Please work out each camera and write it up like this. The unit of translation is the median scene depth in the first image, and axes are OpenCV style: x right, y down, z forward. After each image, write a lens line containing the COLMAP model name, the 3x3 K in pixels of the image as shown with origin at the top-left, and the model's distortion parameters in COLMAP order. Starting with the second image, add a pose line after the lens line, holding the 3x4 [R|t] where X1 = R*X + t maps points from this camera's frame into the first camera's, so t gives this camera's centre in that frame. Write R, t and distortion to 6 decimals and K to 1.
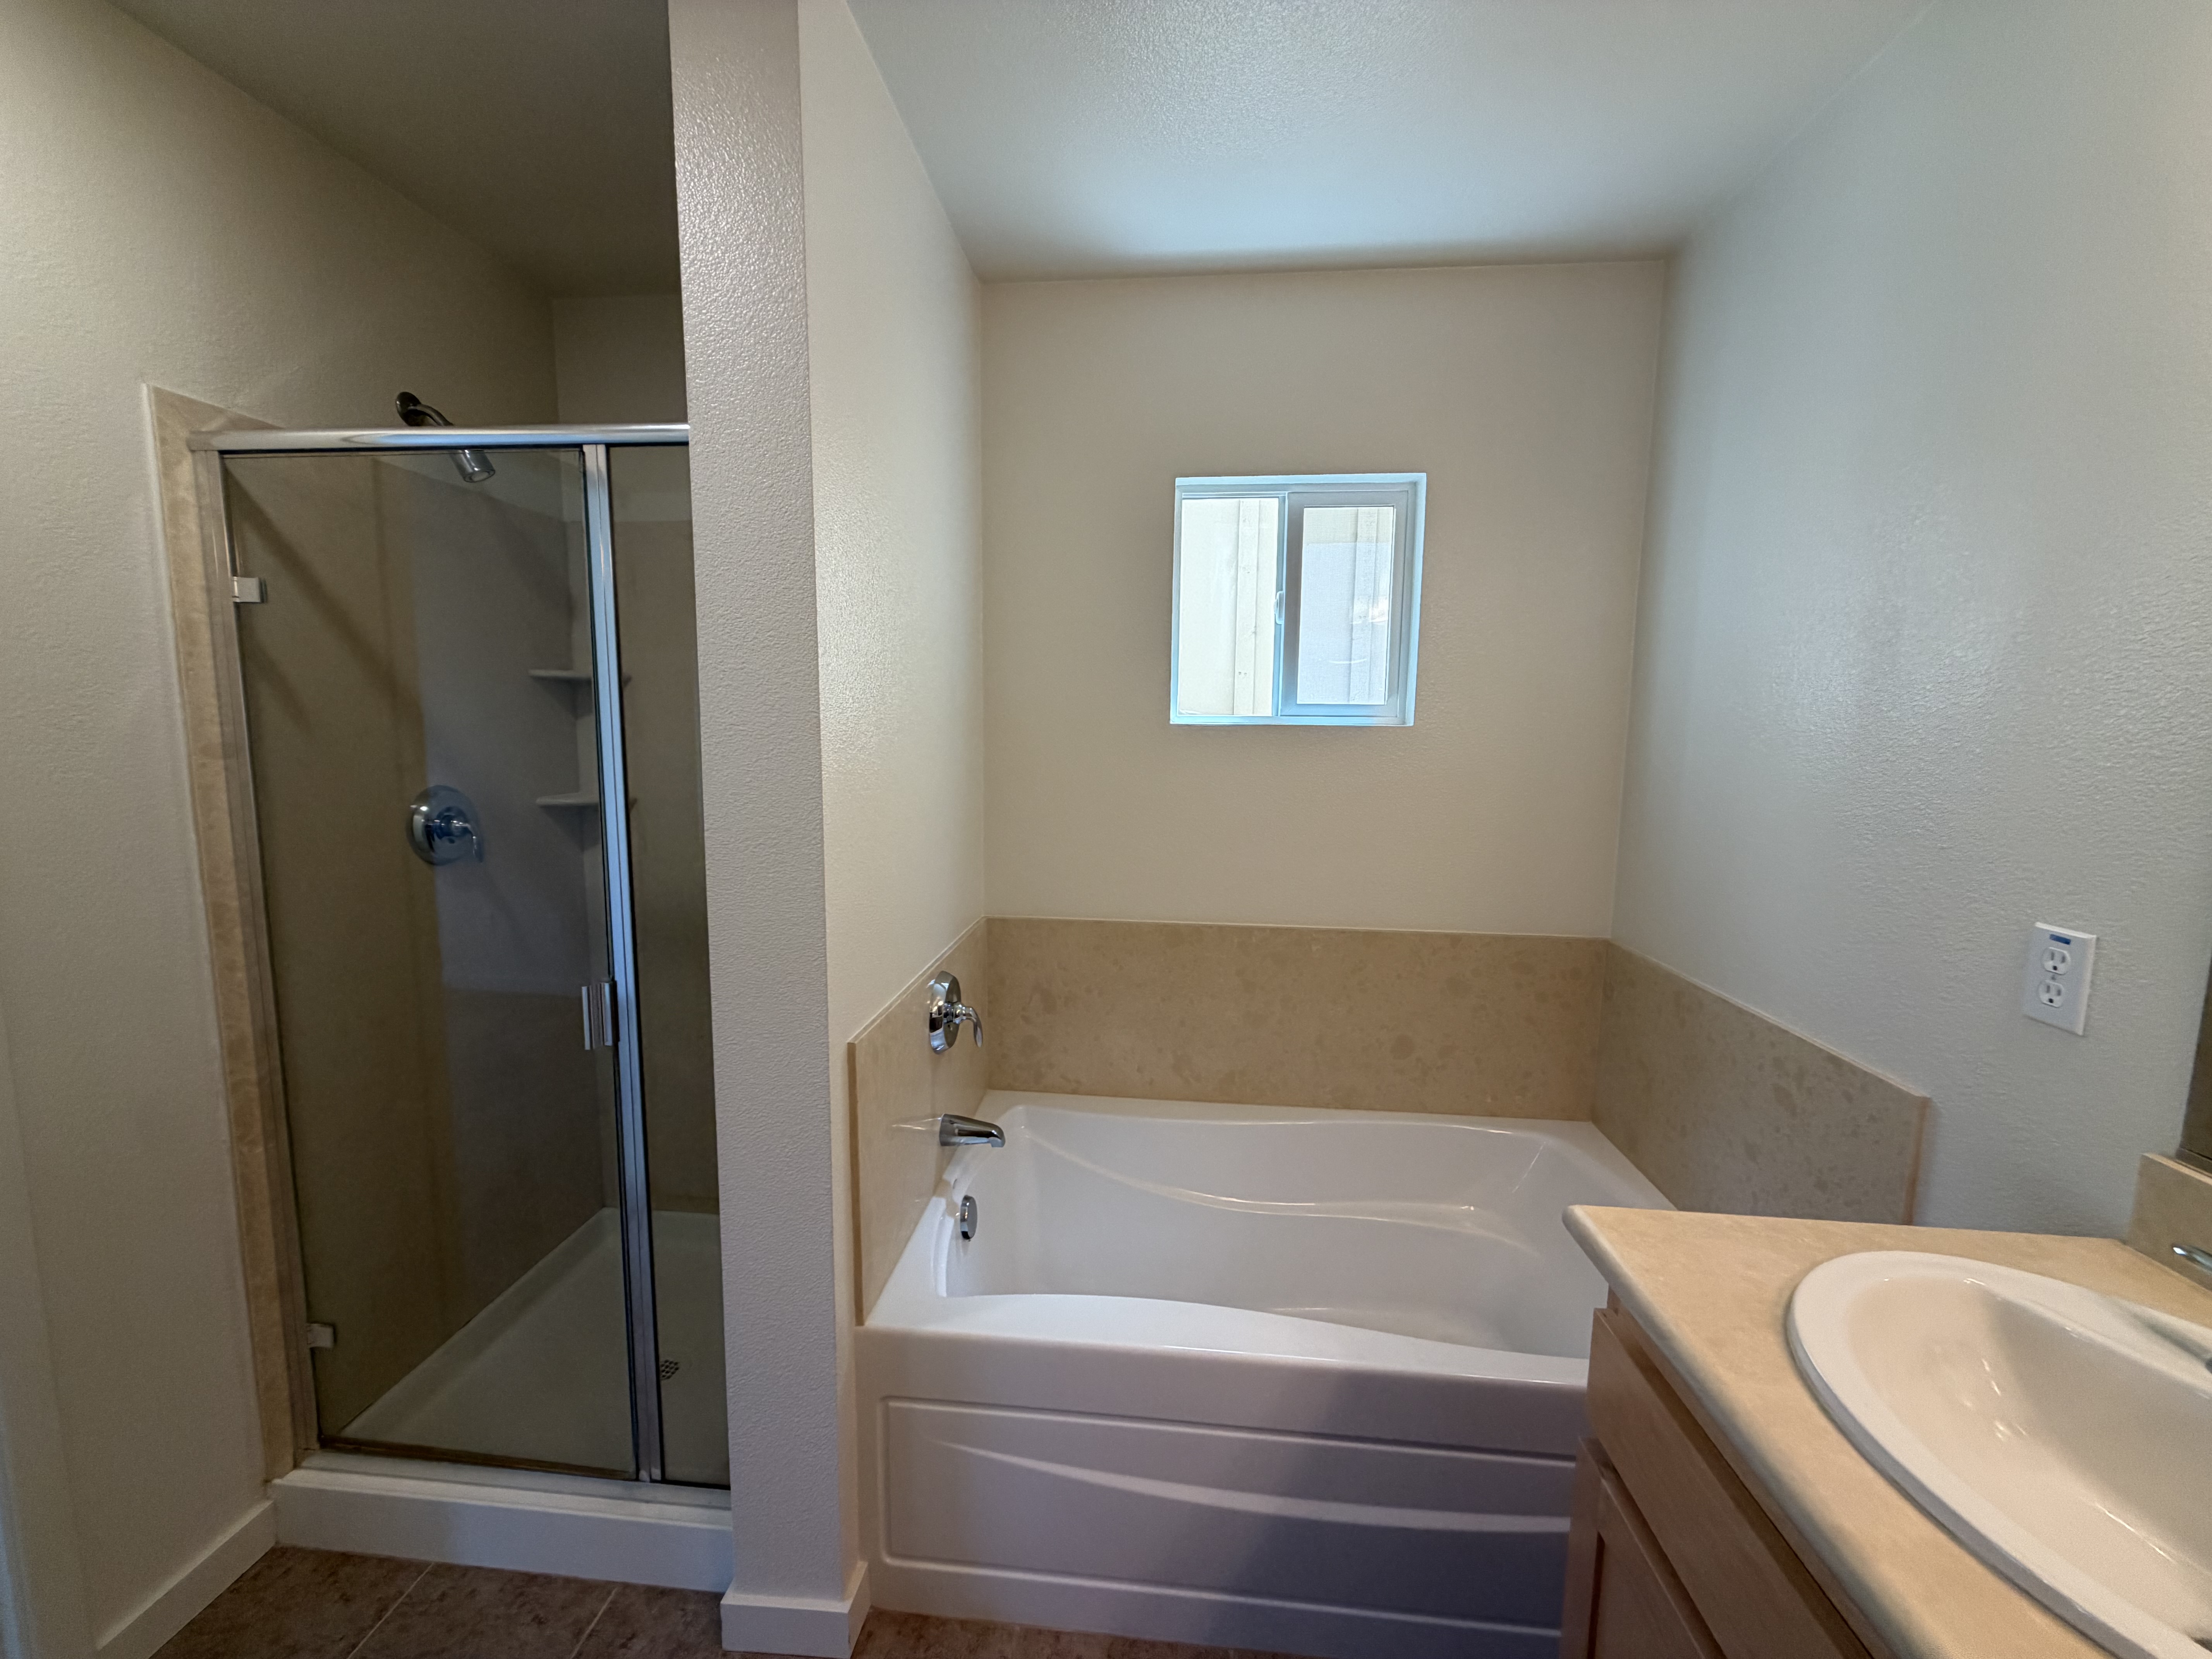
lens RADIAL K [[881.4, 0, 1100.3], [0, 881.4, 825.1], [0, 0, 1]] dist [-0.000103, 0.000735]
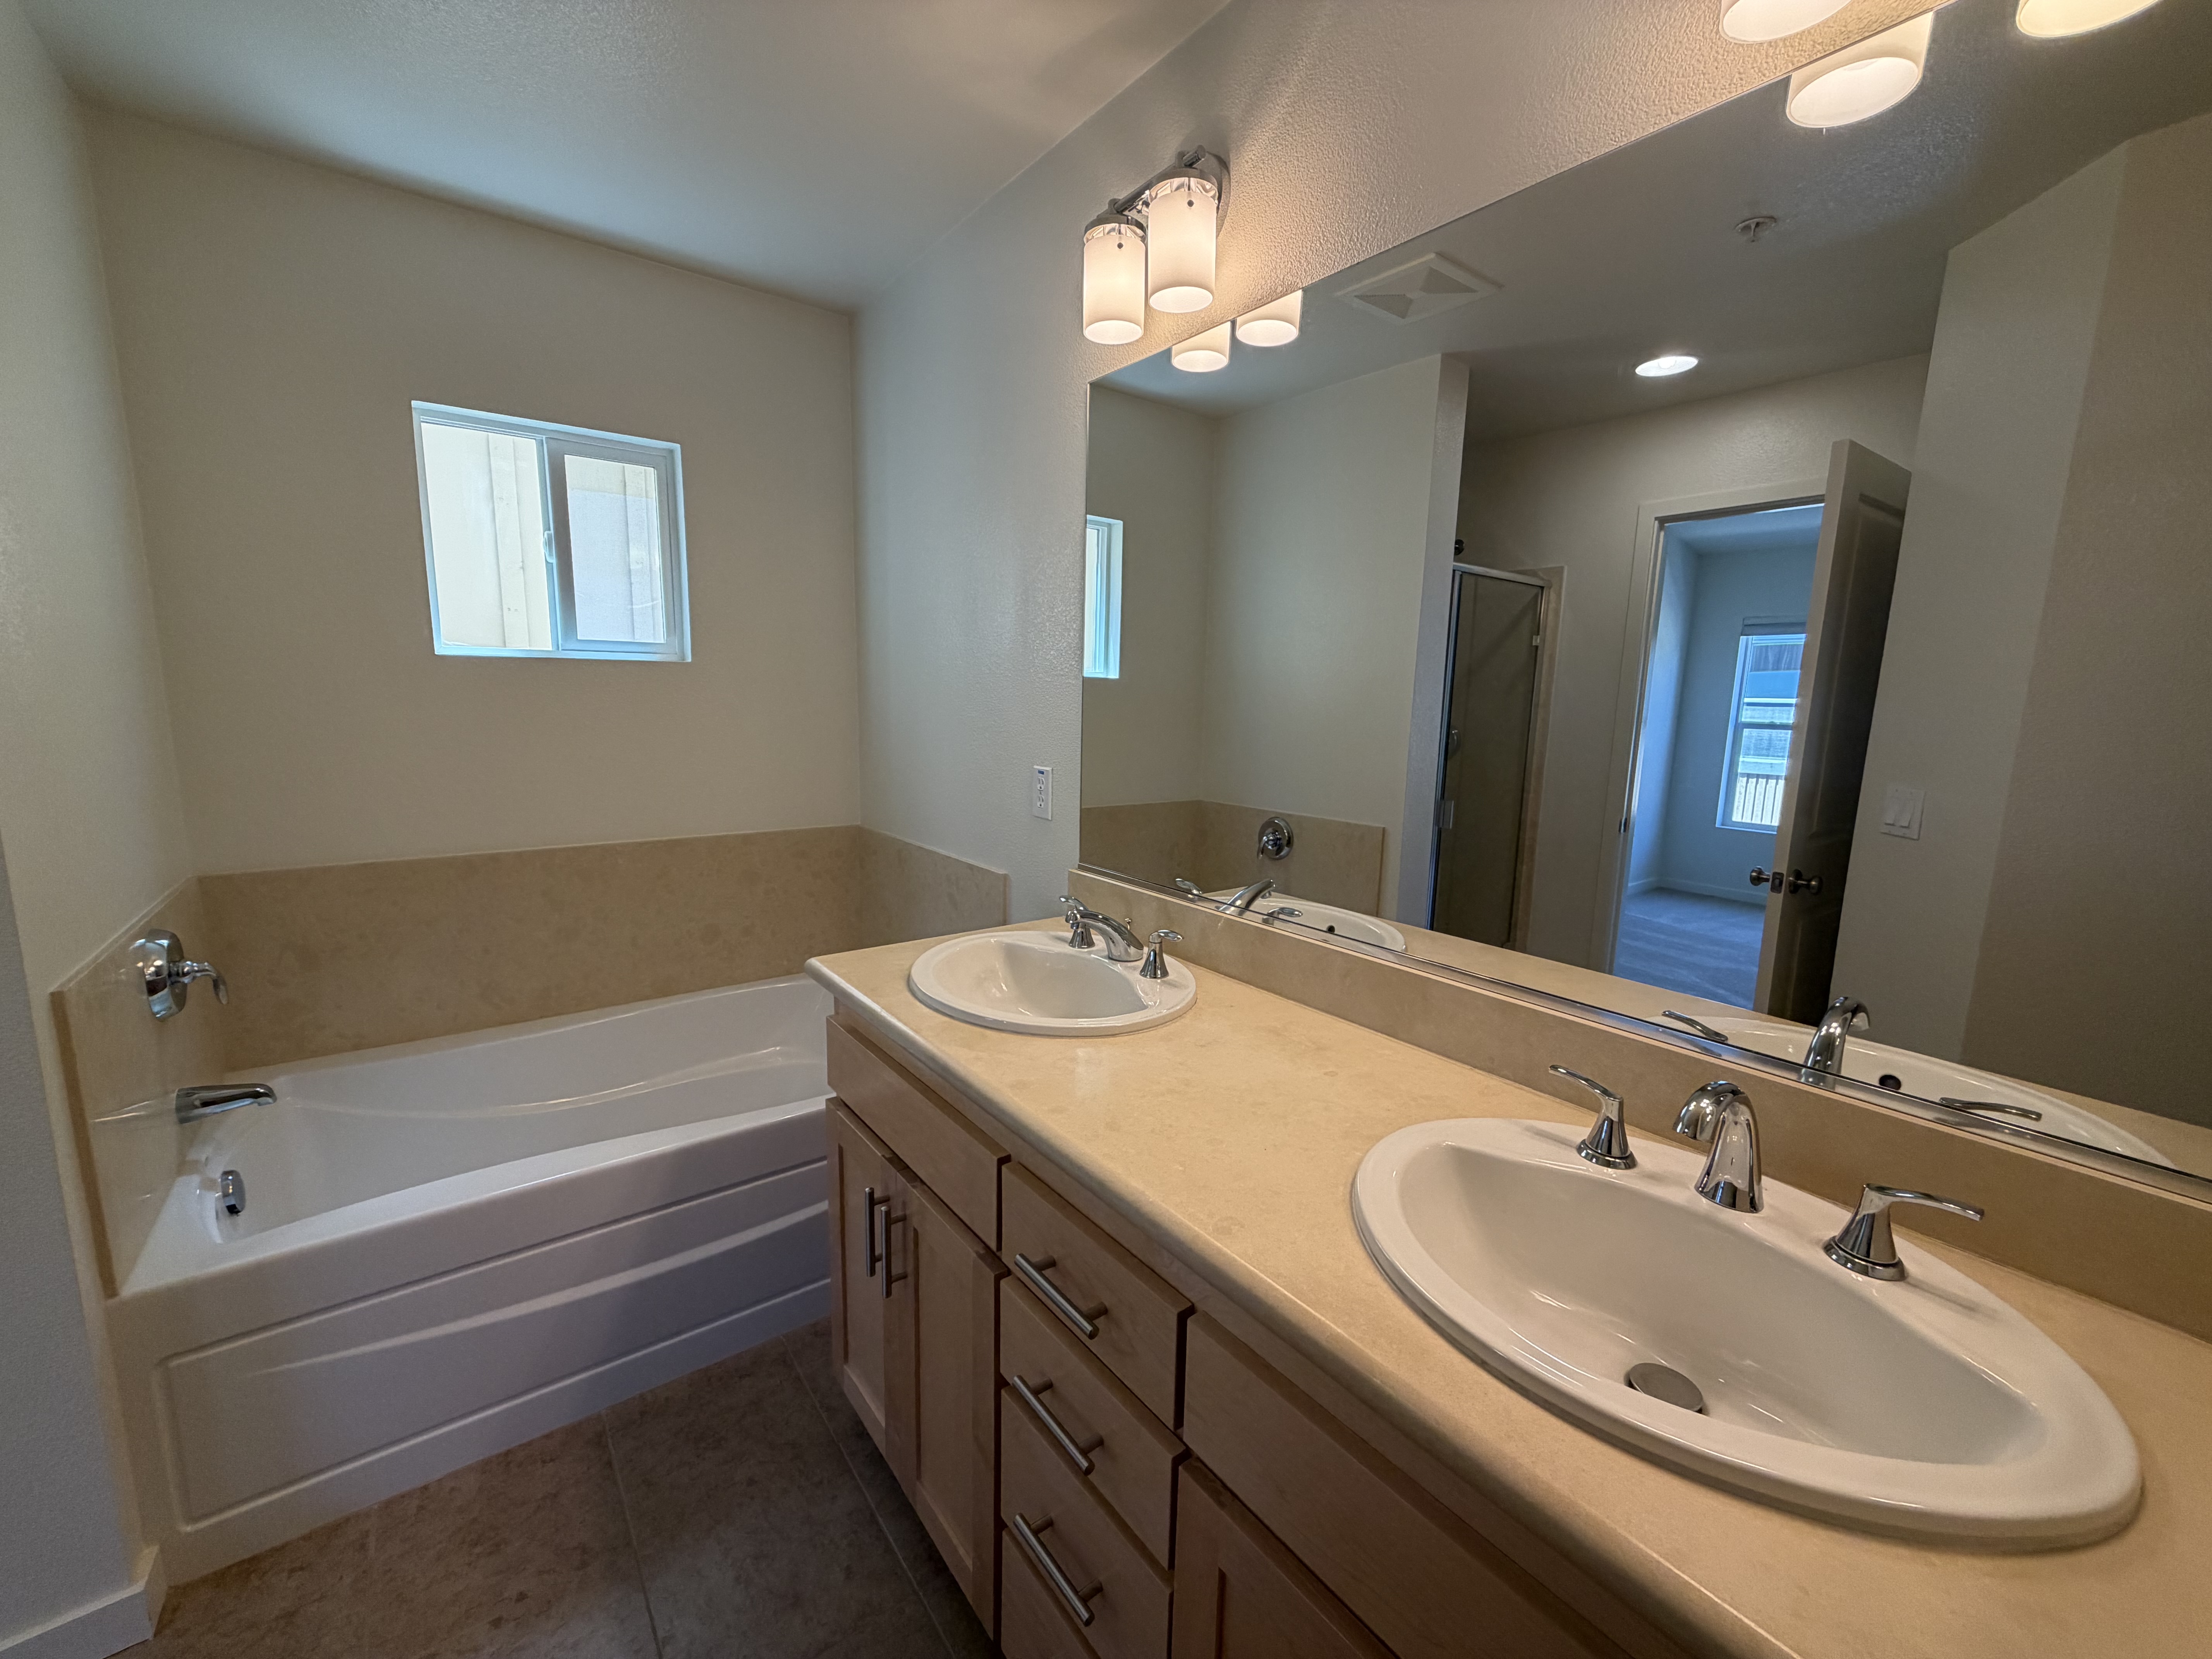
lens RADIAL K [[881.4, 0, 1093.5], [0, 881.4, 828.2], [0, 0, 1]] dist [-0.000103, 0.000735]
pose [[0.741197, -0.101873, 0.663513, -0.057494], [0.066315, 0.994695, 0.078643, 0.058519], [-0.668004, -0.014289, 0.744020, -0.269144]]
